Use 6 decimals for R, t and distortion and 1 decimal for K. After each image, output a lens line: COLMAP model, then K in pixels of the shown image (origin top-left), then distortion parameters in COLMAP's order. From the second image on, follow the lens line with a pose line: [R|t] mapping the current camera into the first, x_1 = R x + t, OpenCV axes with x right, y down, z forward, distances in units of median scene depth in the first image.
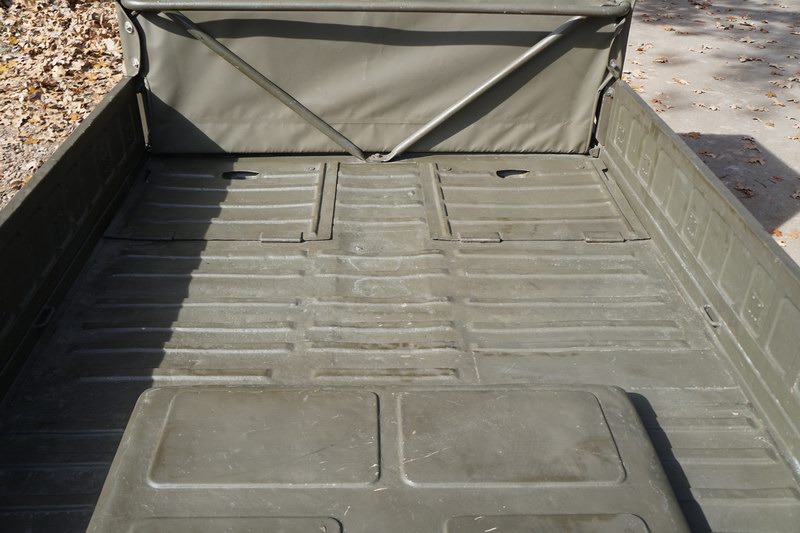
lens RADIAL K [[737.2, 0, 400.0], [0, 737.2, 266.5], [0, 0, 1]] dist [-0.081484, 0.071717]
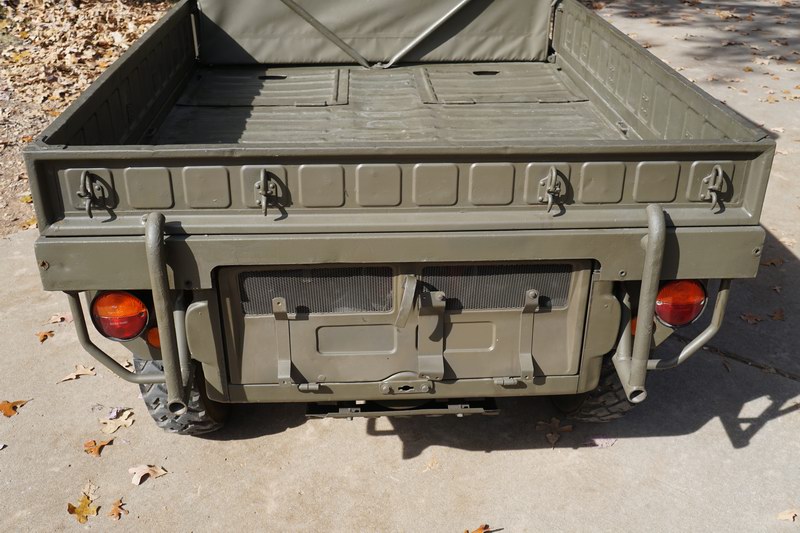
lens RADIAL K [[820.0, 0, 400.0], [0, 820.0, 266.5], [0, 0, 1]] dist [-0.004051, 0.001891]
pose [[0.999672, -0.024956, 0.005732, -0.011714], [0.025335, 0.996458, -0.080180, 0.307407], [-0.003711, 0.080299, 0.996764, -0.375255]]
